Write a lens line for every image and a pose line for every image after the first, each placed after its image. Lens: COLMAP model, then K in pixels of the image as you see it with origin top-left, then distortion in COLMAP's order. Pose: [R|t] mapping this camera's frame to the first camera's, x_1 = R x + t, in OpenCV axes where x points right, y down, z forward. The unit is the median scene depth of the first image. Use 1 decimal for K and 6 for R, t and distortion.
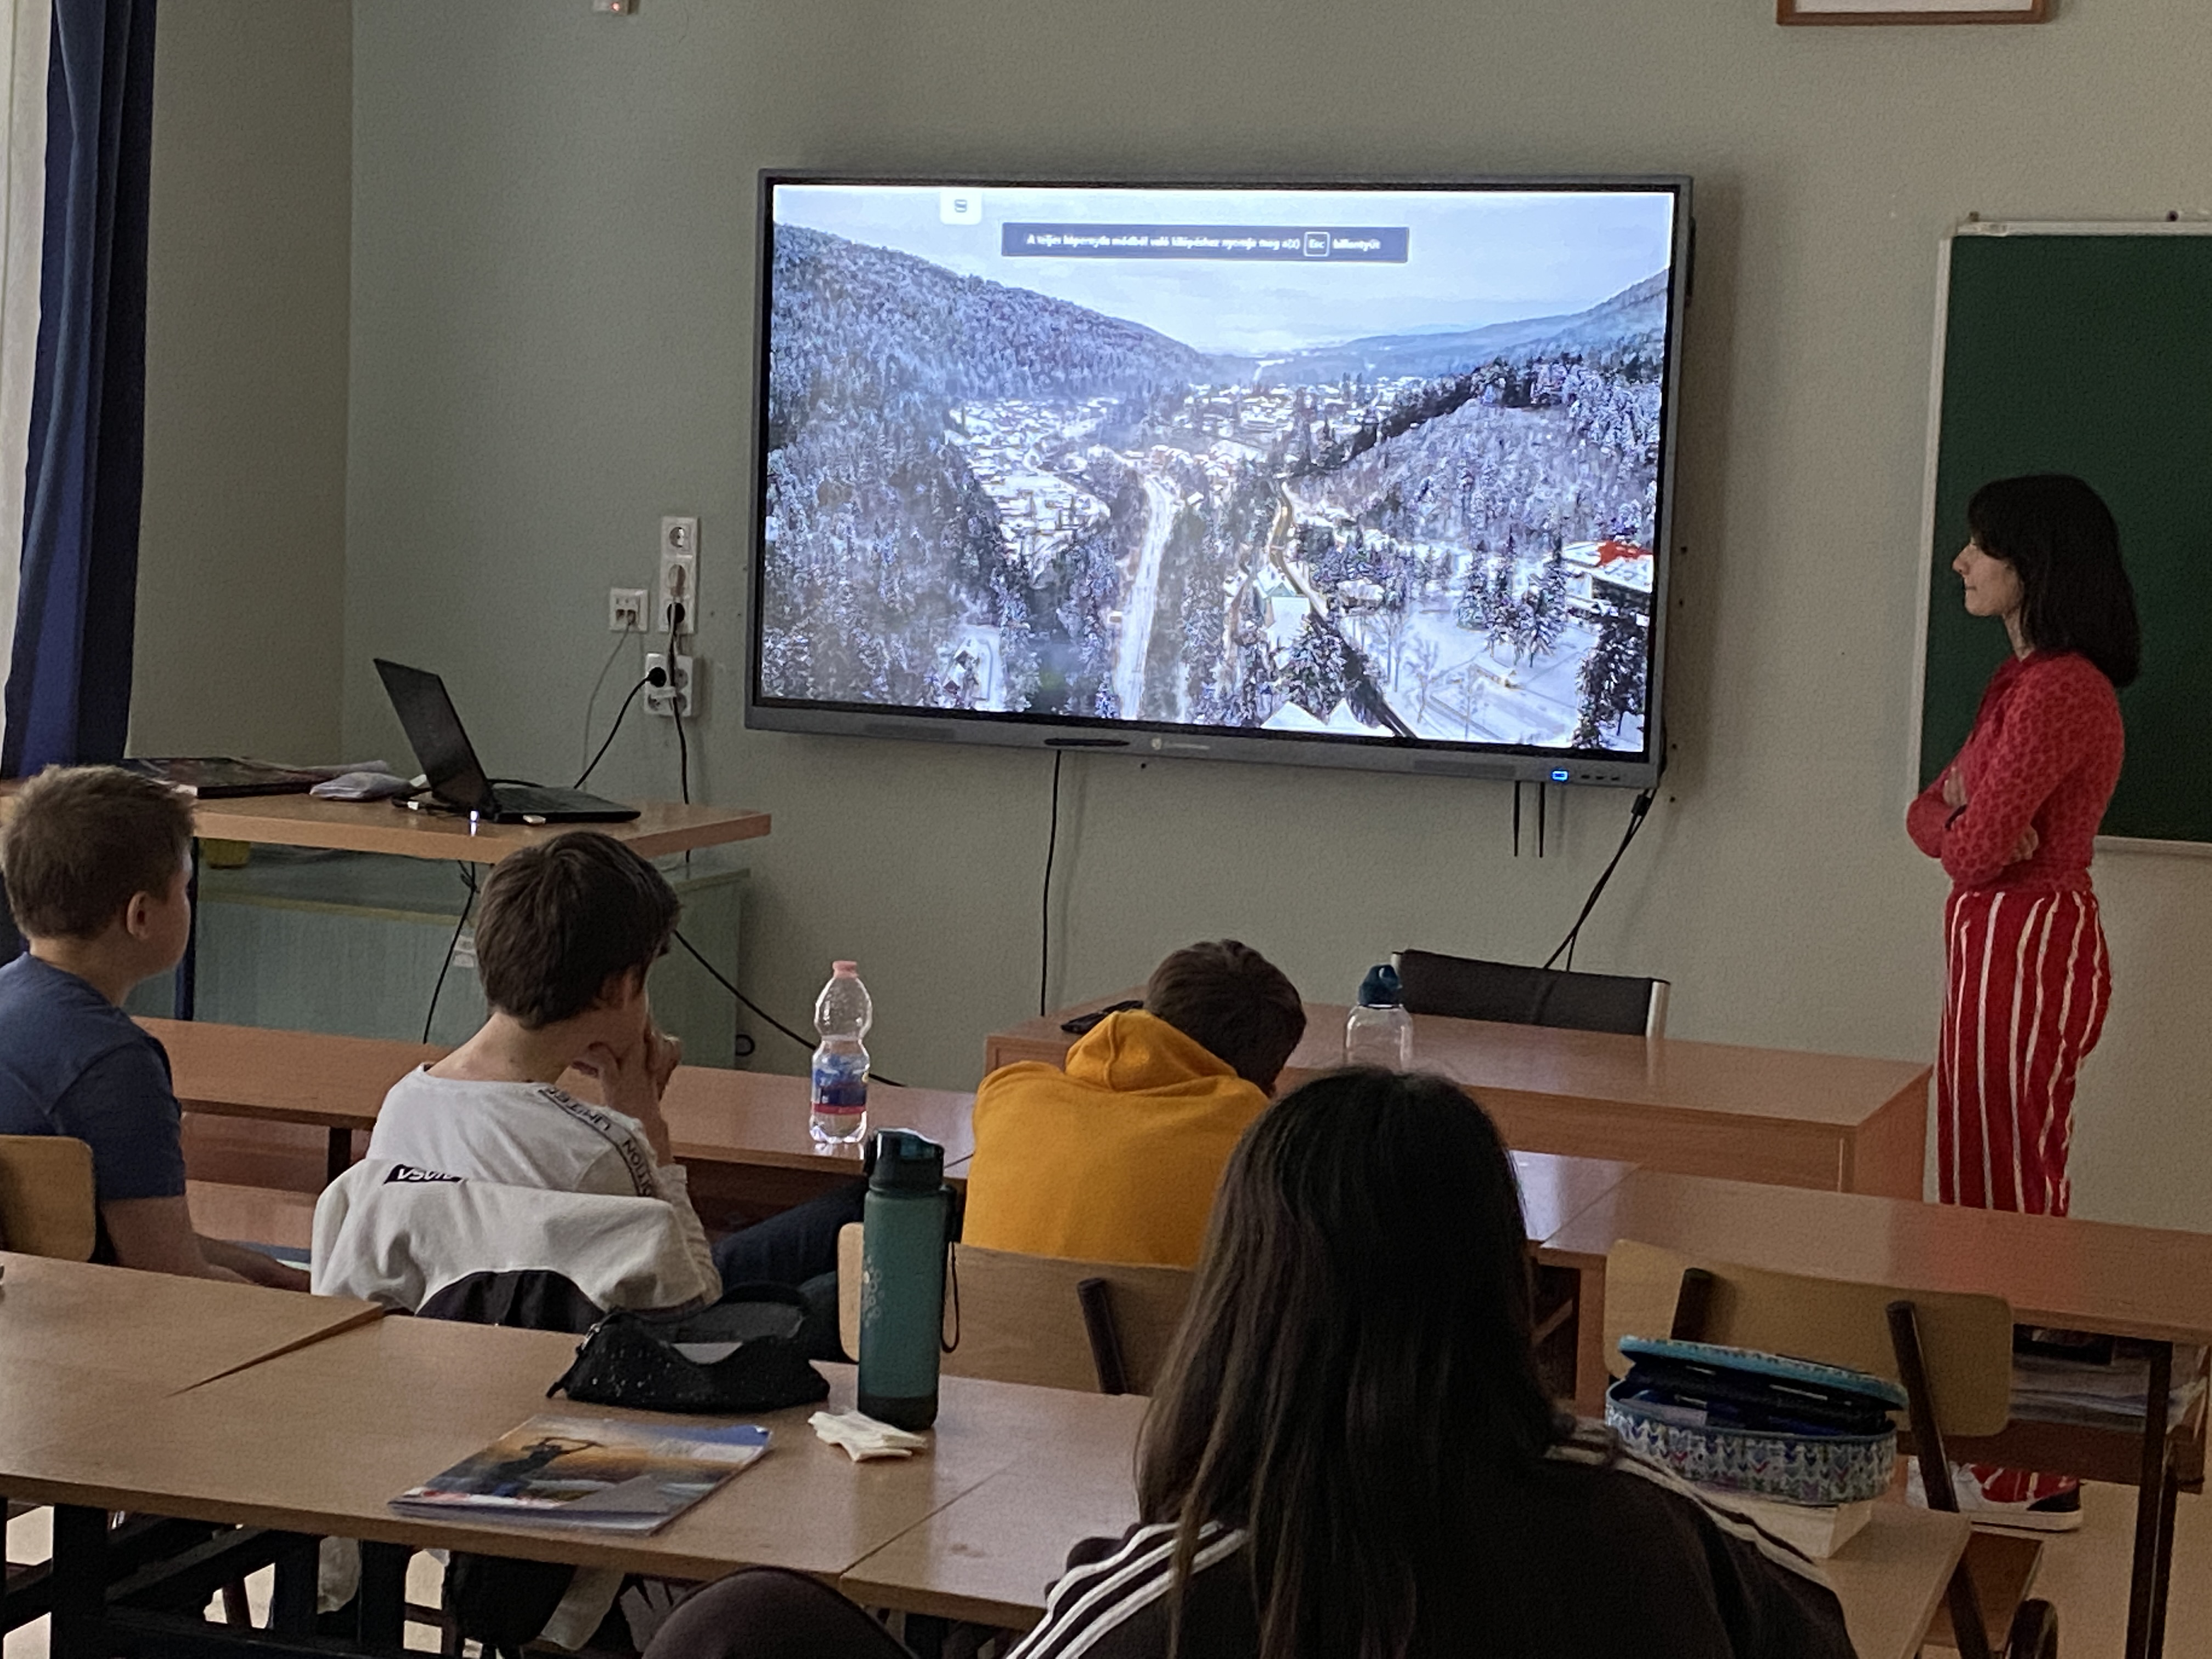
lens RADIAL K [[3712.5, 0, 1121.4], [0, 3712.5, 832.6], [0, 0, 1]] dist [0.189653, 0.000000]
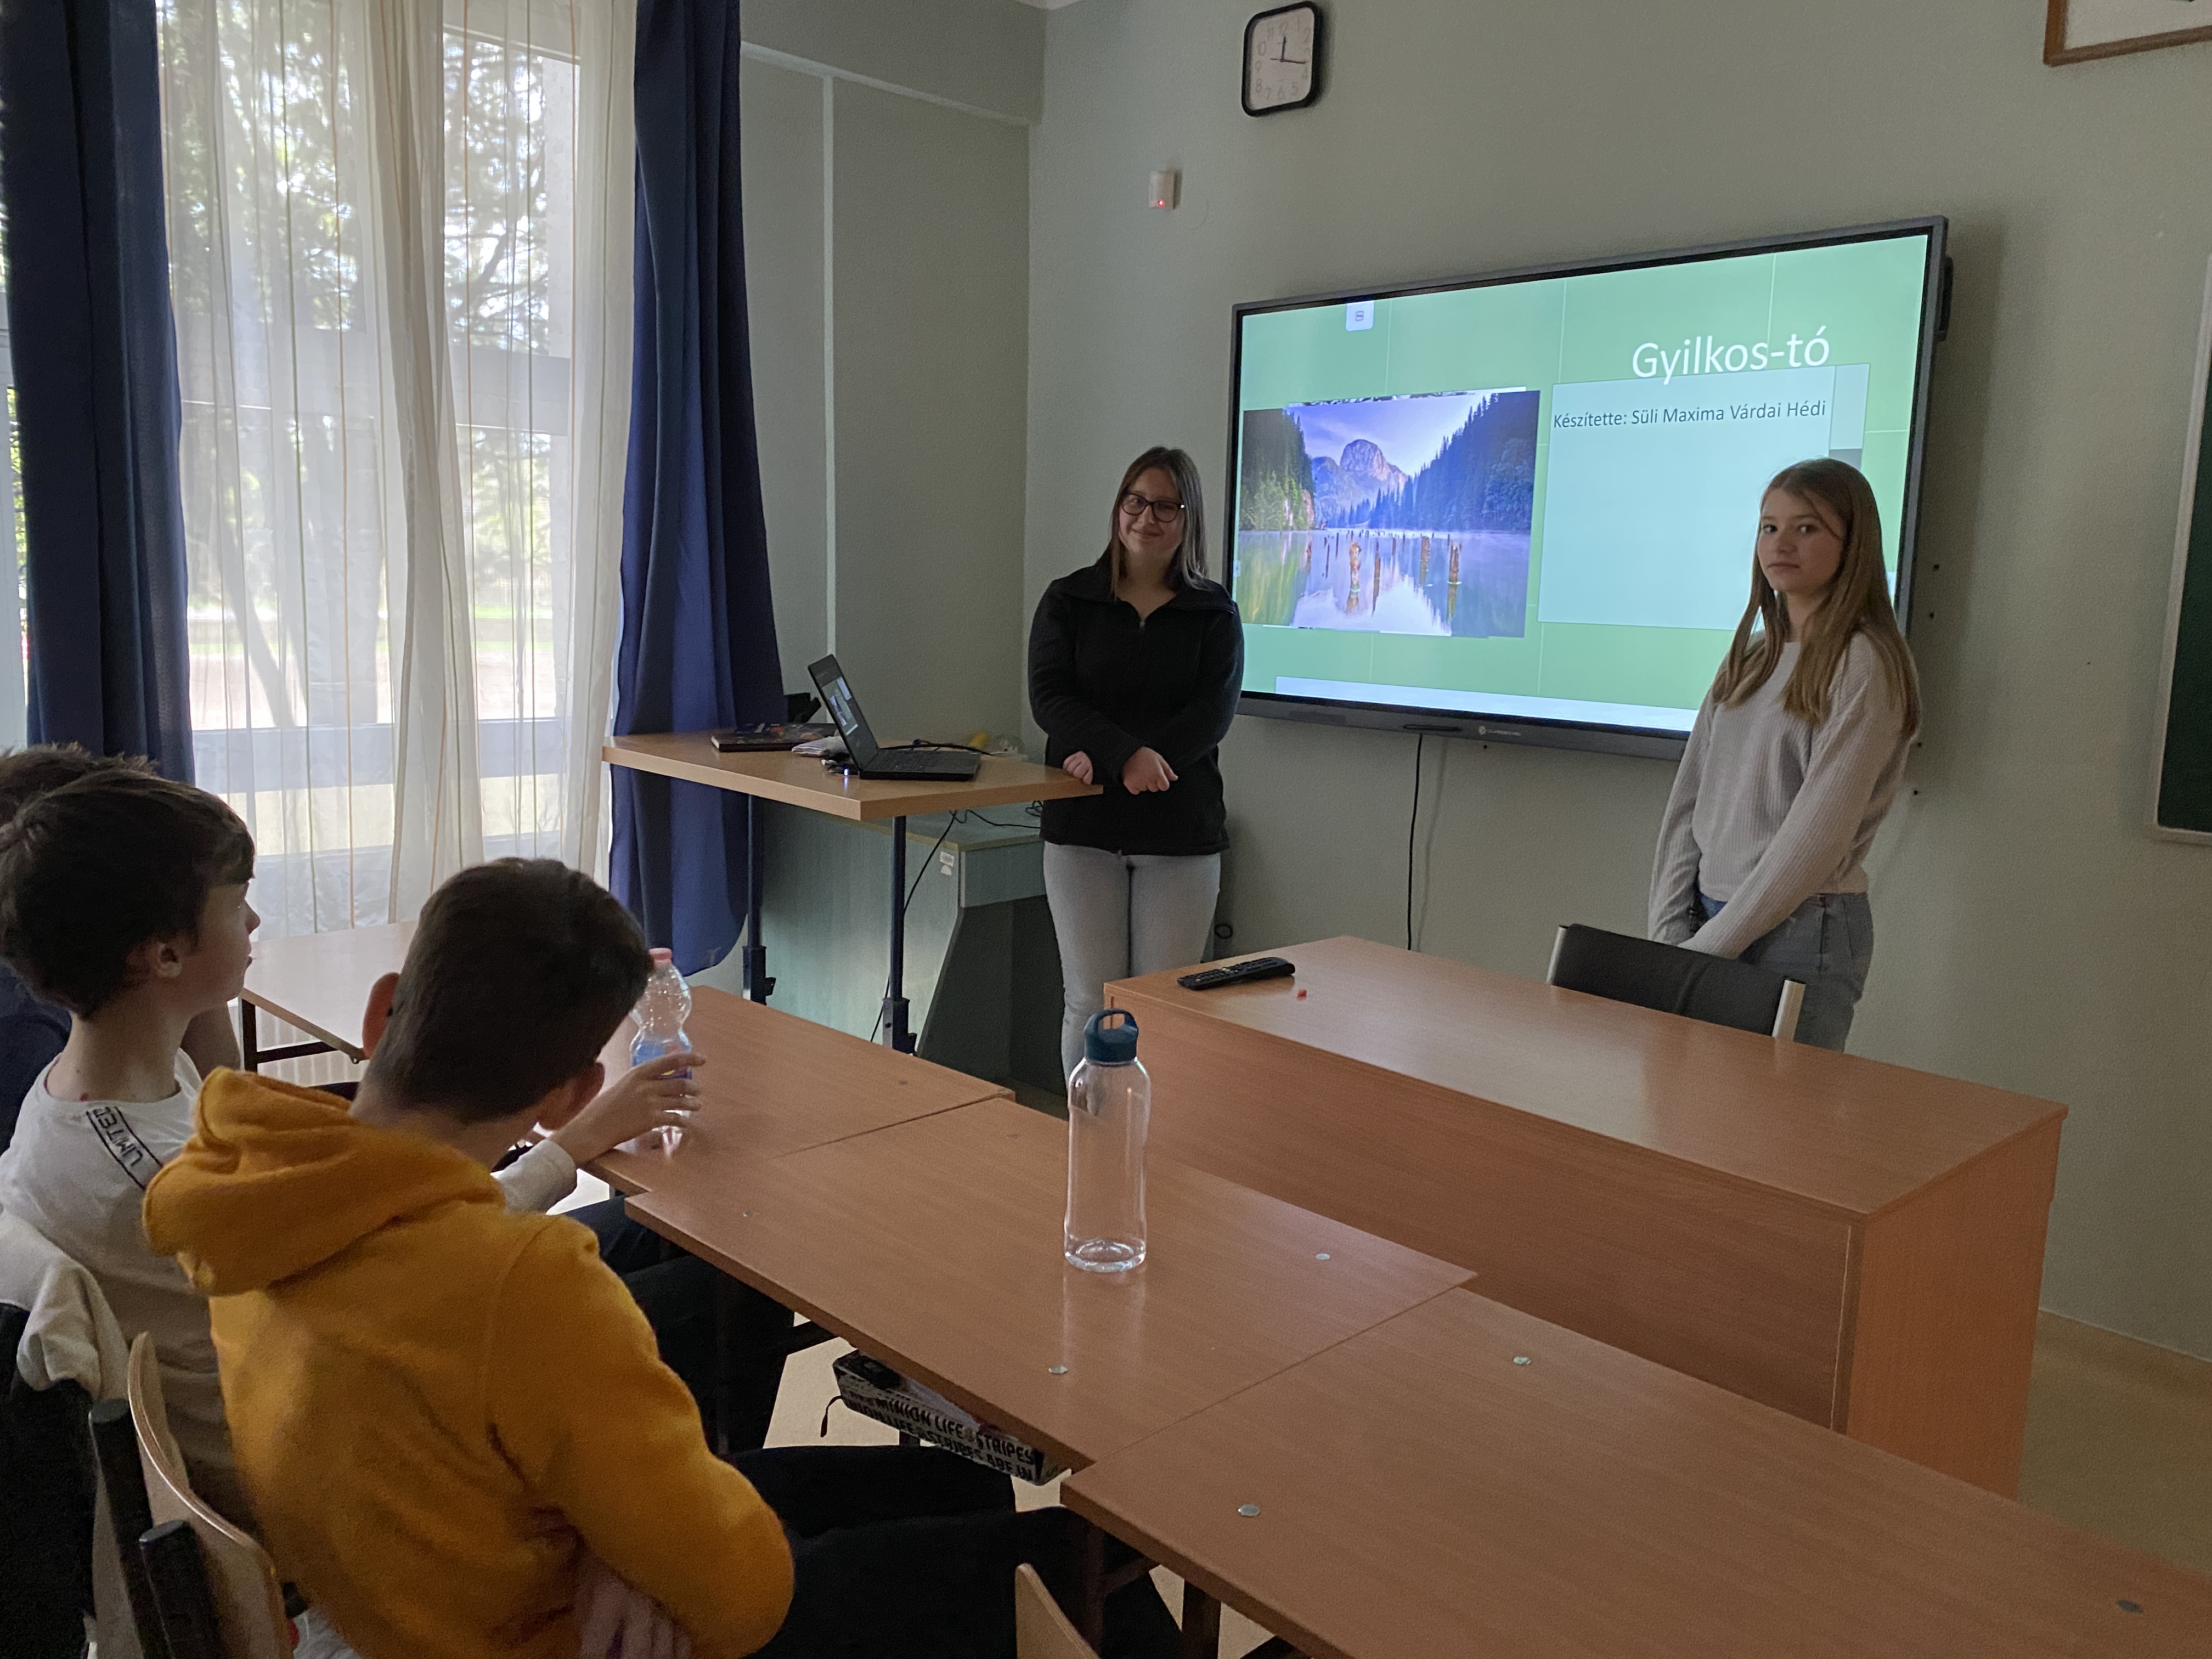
lens RADIAL K [[1720.8, 0, 1120.1], [0, 1720.8, 797.9], [0, 0, 1]] dist [0.065628, -0.027494]
pose [[0.899455, 0.045216, -0.434667, 0.191454], [-0.031980, 0.998776, 0.037721, -0.022890], [0.435841, -0.020027, 0.899801, 0.509453]]
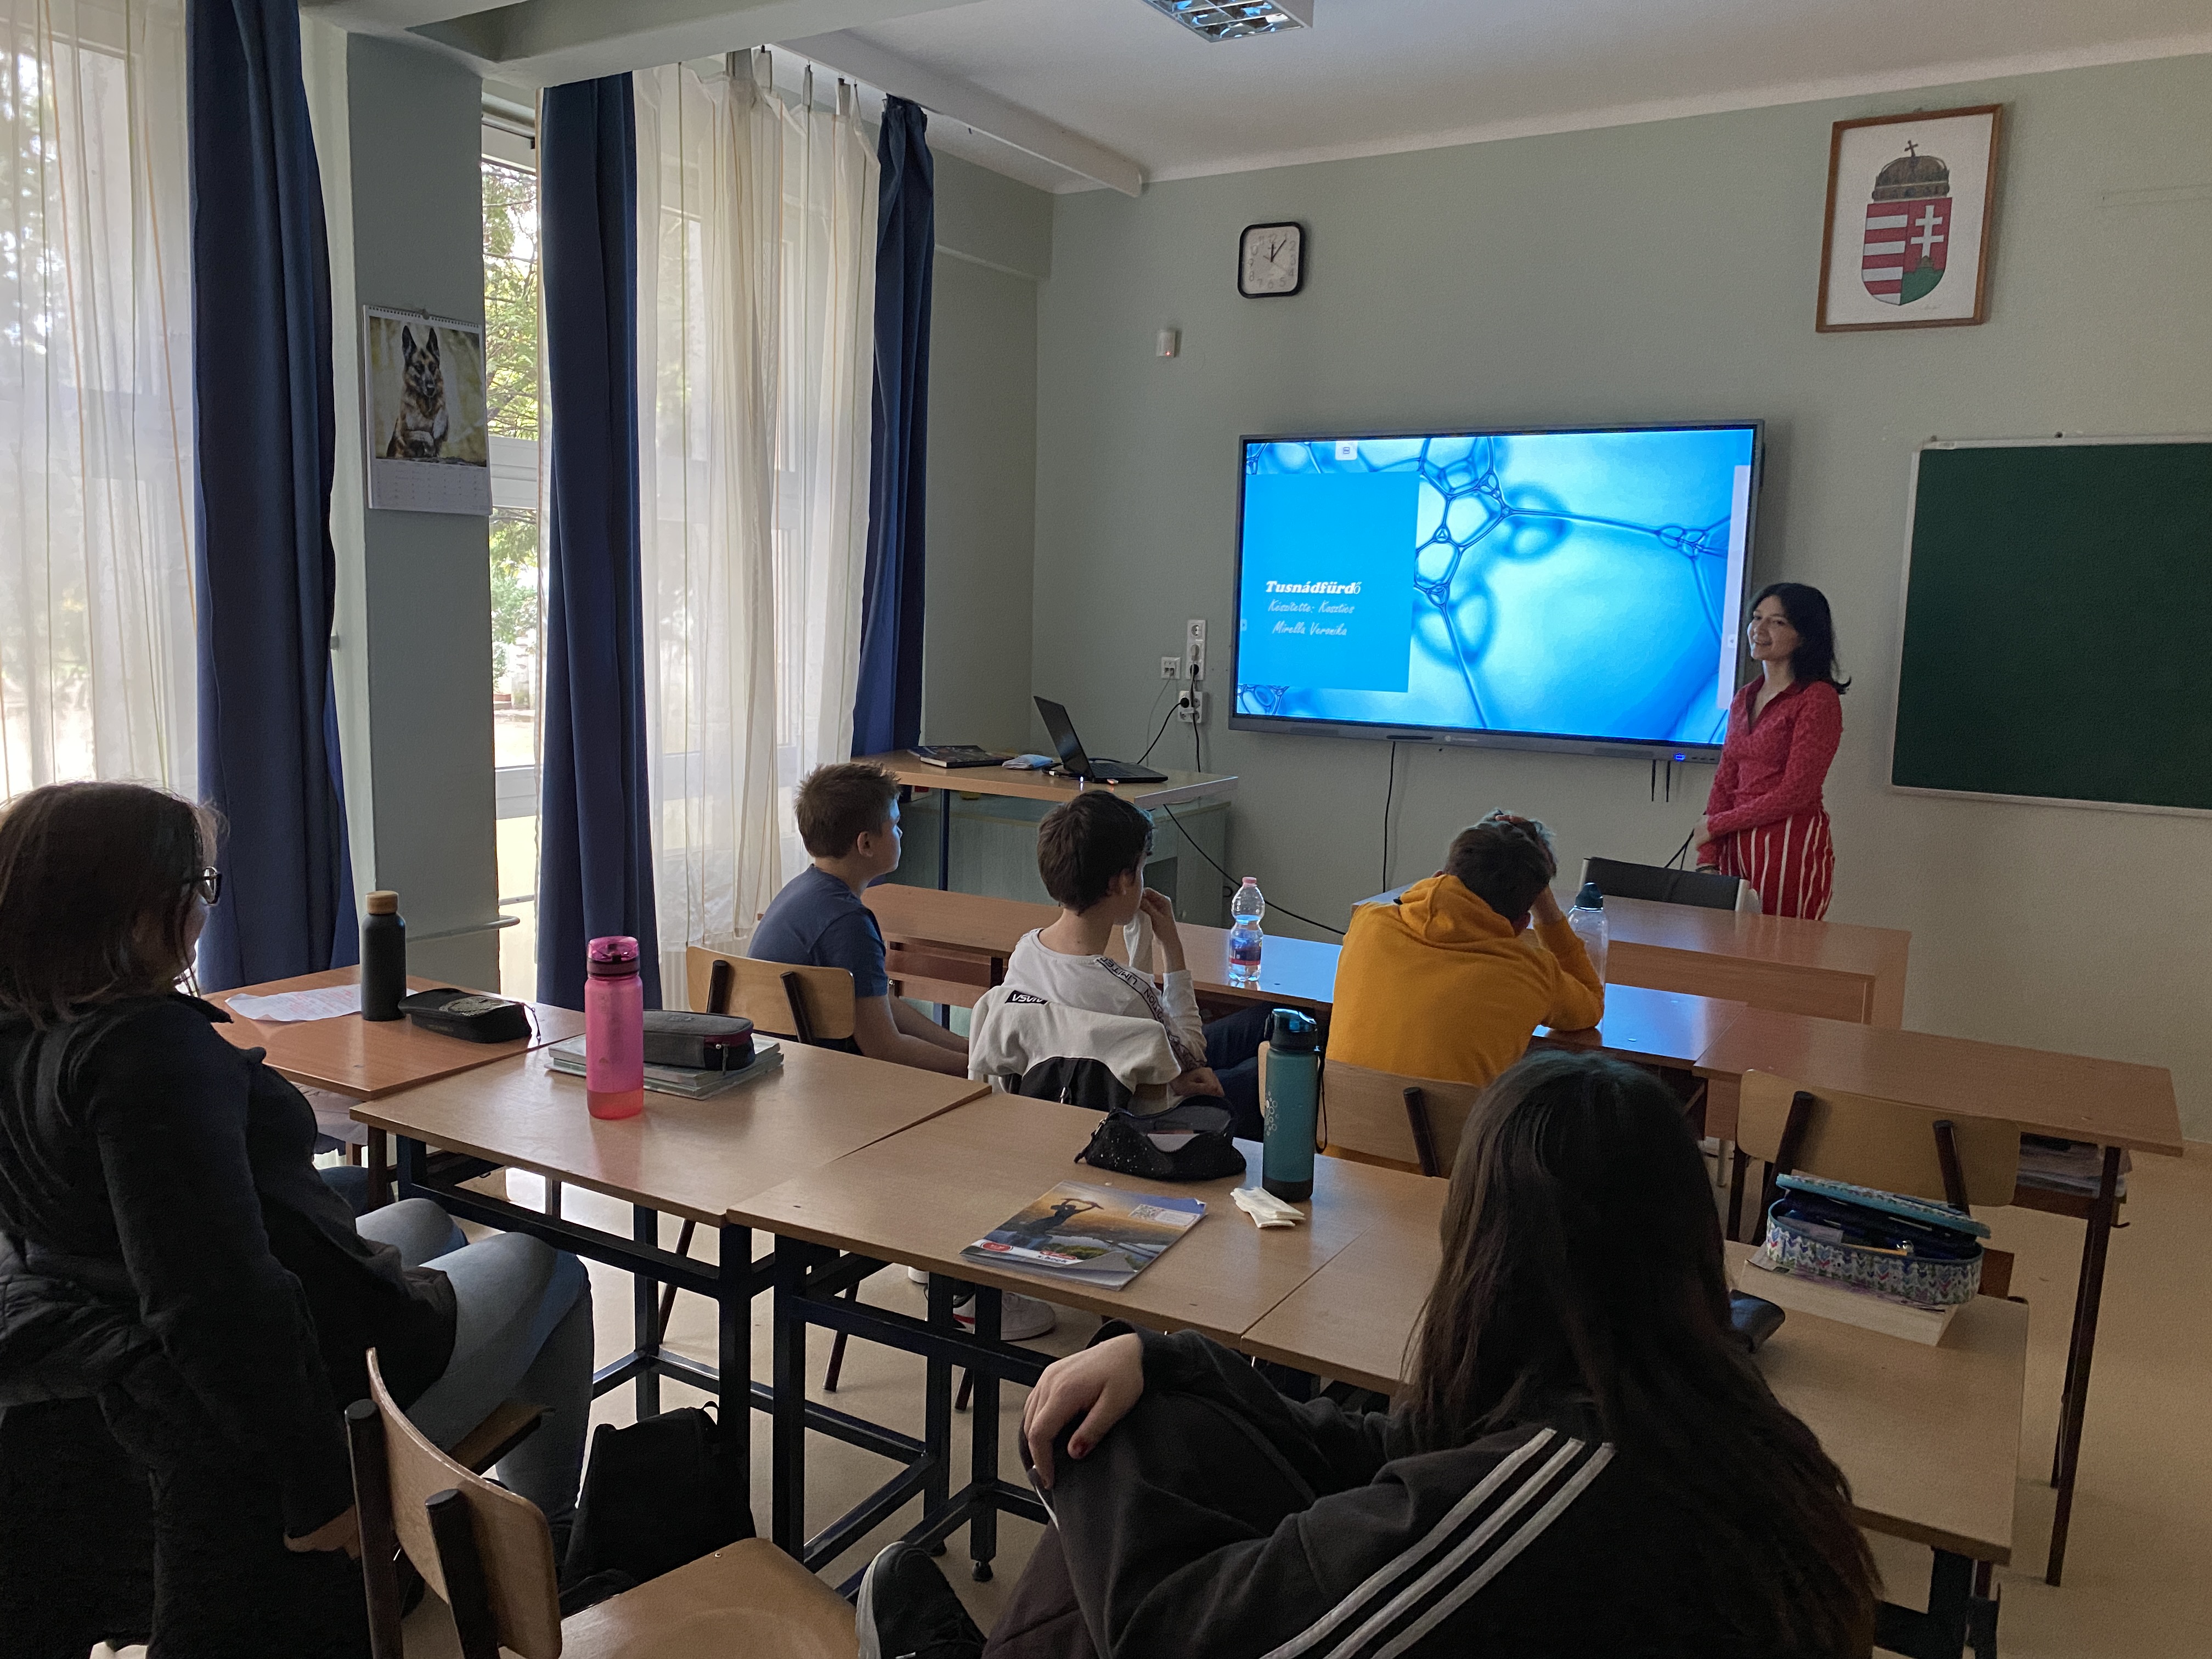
lens RADIAL K [[1720.8, 0, 1126.2], [0, 1720.8, 838.9], [0, 0, 1]] dist [0.065628, -0.027494]
pose [[0.985330, 0.012737, -0.170183, -0.002532], [-0.005287, 0.999011, 0.044156, -0.013810], [0.170577, -0.042608, 0.984423, 0.150442]]
